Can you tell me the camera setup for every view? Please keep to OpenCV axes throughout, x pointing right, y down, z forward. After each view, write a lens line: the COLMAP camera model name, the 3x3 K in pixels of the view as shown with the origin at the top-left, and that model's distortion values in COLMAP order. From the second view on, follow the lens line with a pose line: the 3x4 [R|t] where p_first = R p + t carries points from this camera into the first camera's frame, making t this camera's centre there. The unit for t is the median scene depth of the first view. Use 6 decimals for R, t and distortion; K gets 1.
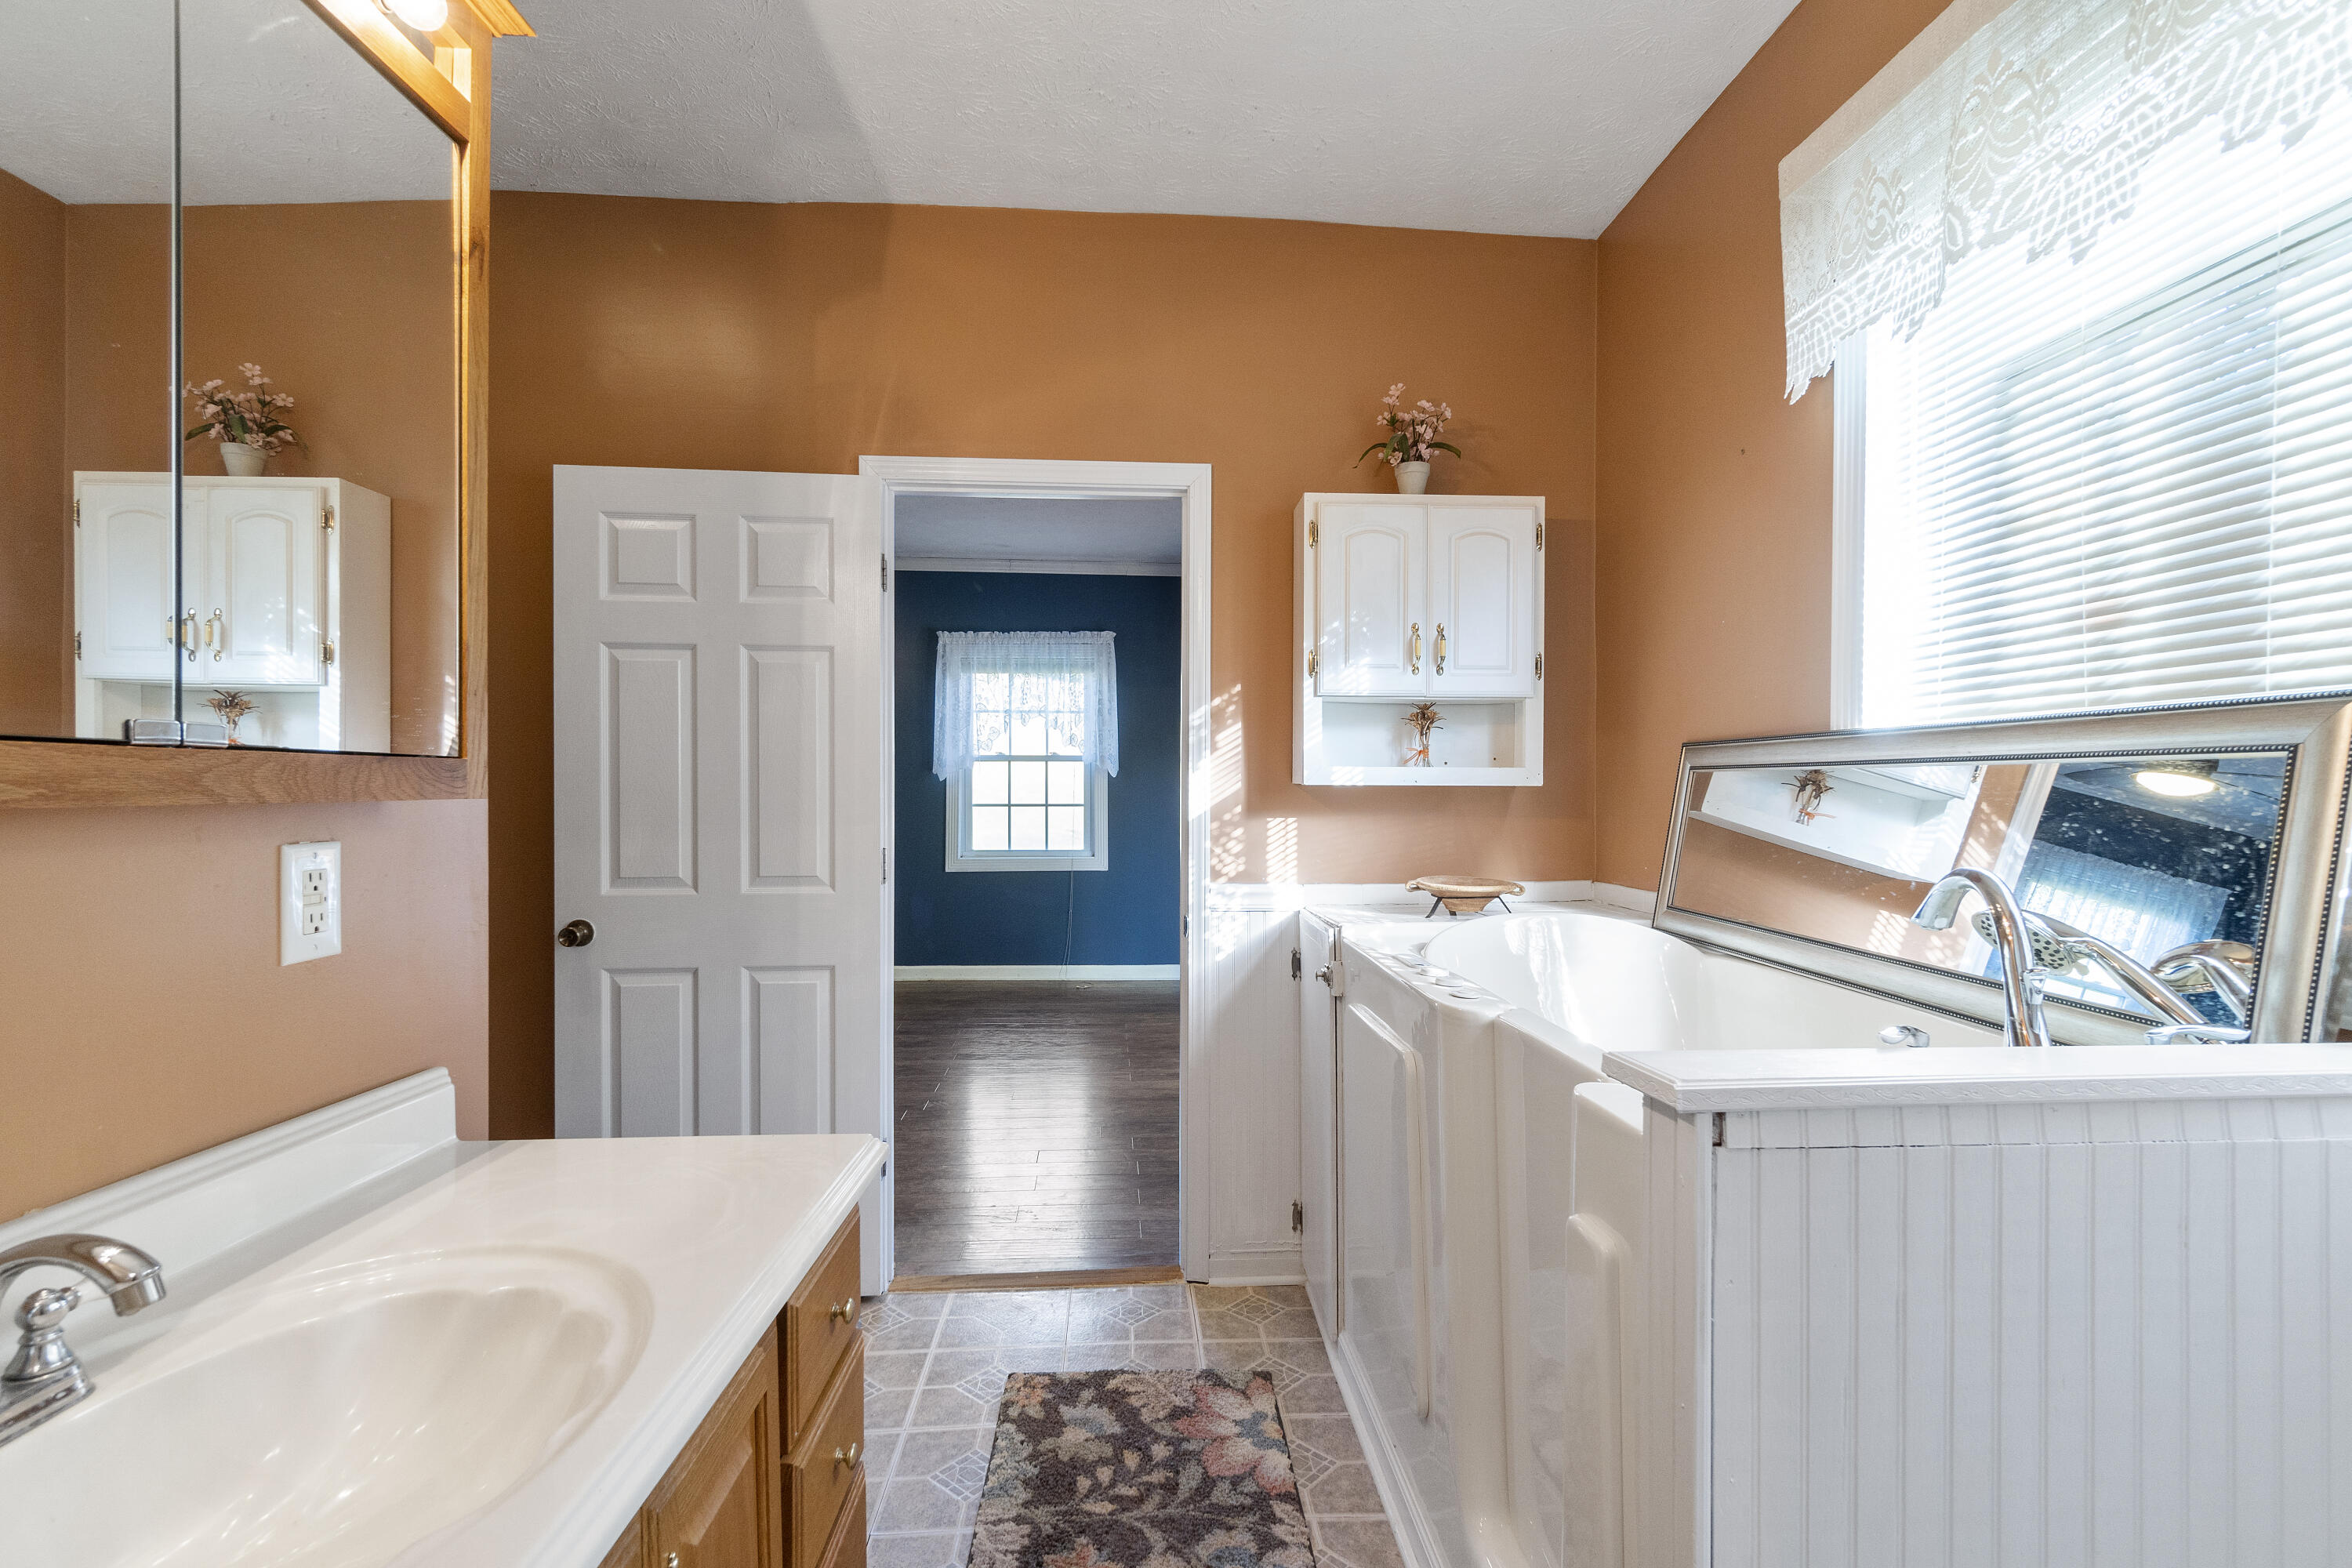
lens RADIAL K [[1040.4, 0, 1184.3], [0, 1040.4, 794.6], [0, 0, 1]] dist [-0.003614, 0.002302]
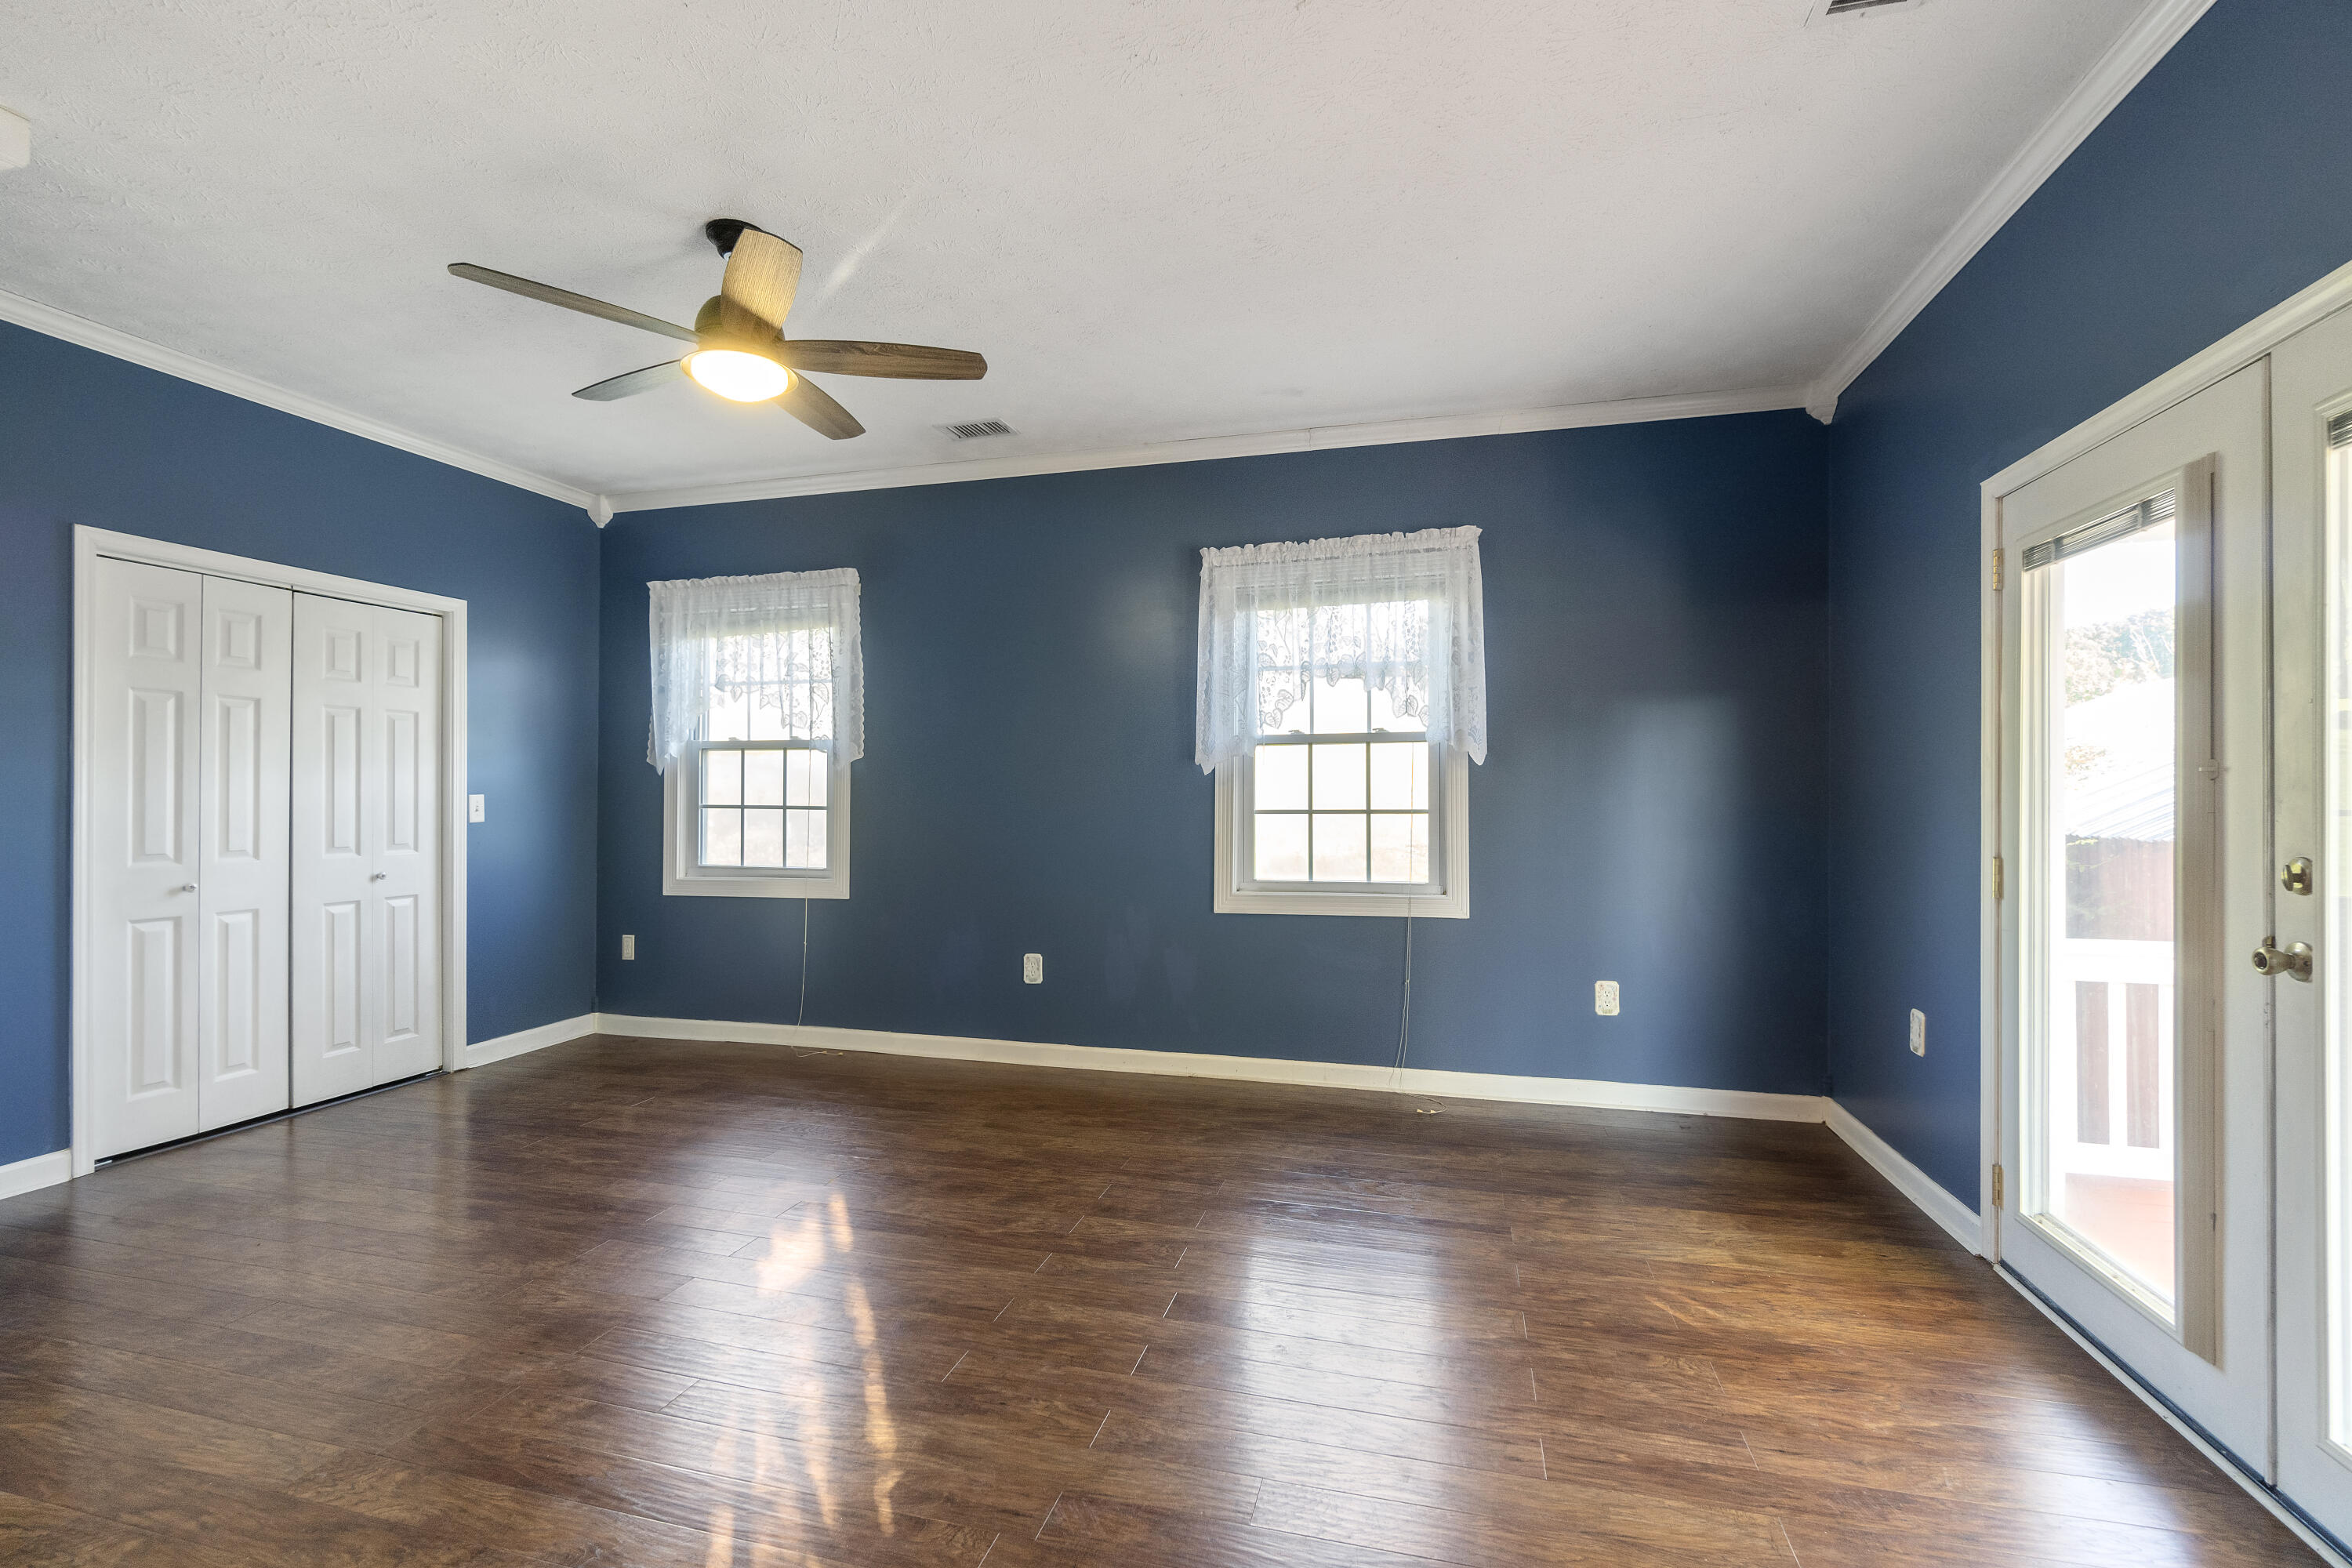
lens RADIAL K [[1040.4, 0, 1179.7], [0, 1040.4, 801.3], [0, 0, 1]] dist [-0.003614, 0.002302]
pose [[0.945183, -0.002991, -0.326527, -0.034313], [0.003116, 0.999995, -0.000141, 0.003559], [0.326526, -0.000884, 0.945188, 0.365959]]
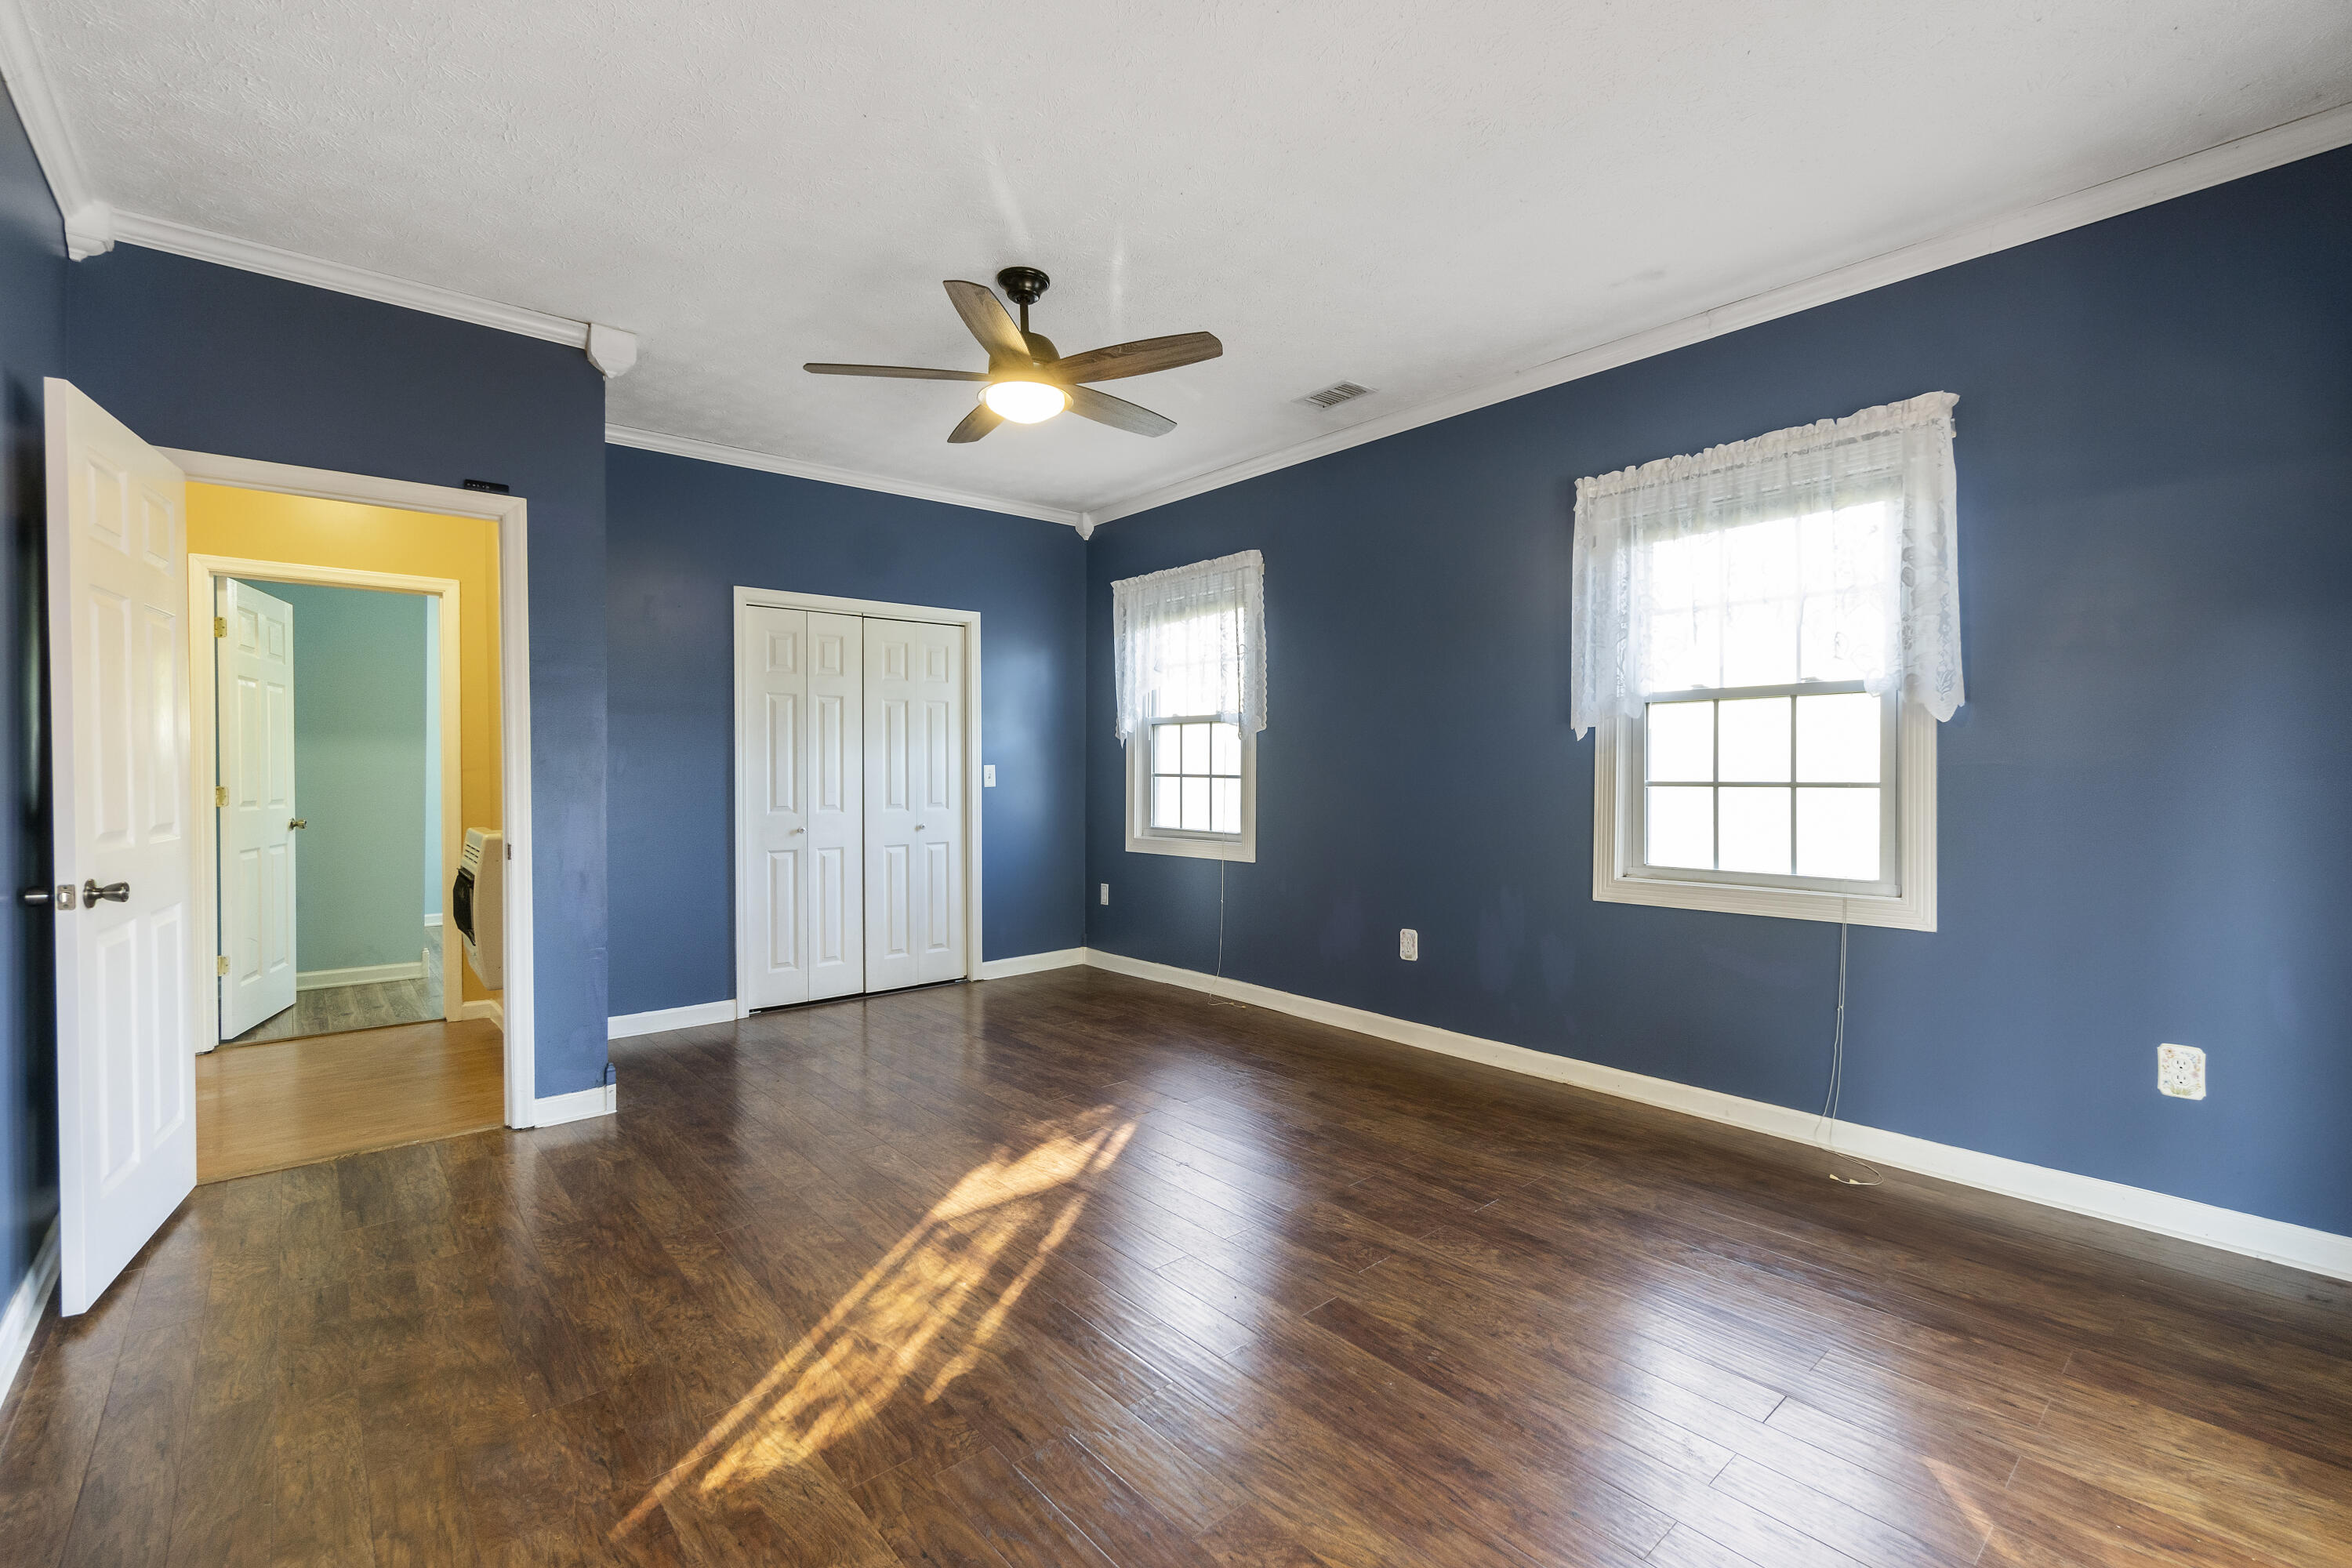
lens RADIAL K [[1040.4, 0, 1162.8], [0, 1040.4, 782.2], [0, 0, 1]] dist [-0.003614, 0.002302]
pose [[0.589311, 0.006905, -0.807877, 0.091392], [0.000809, 0.999958, 0.009137, 0.004232], [0.807906, -0.006038, 0.589281, 0.469578]]
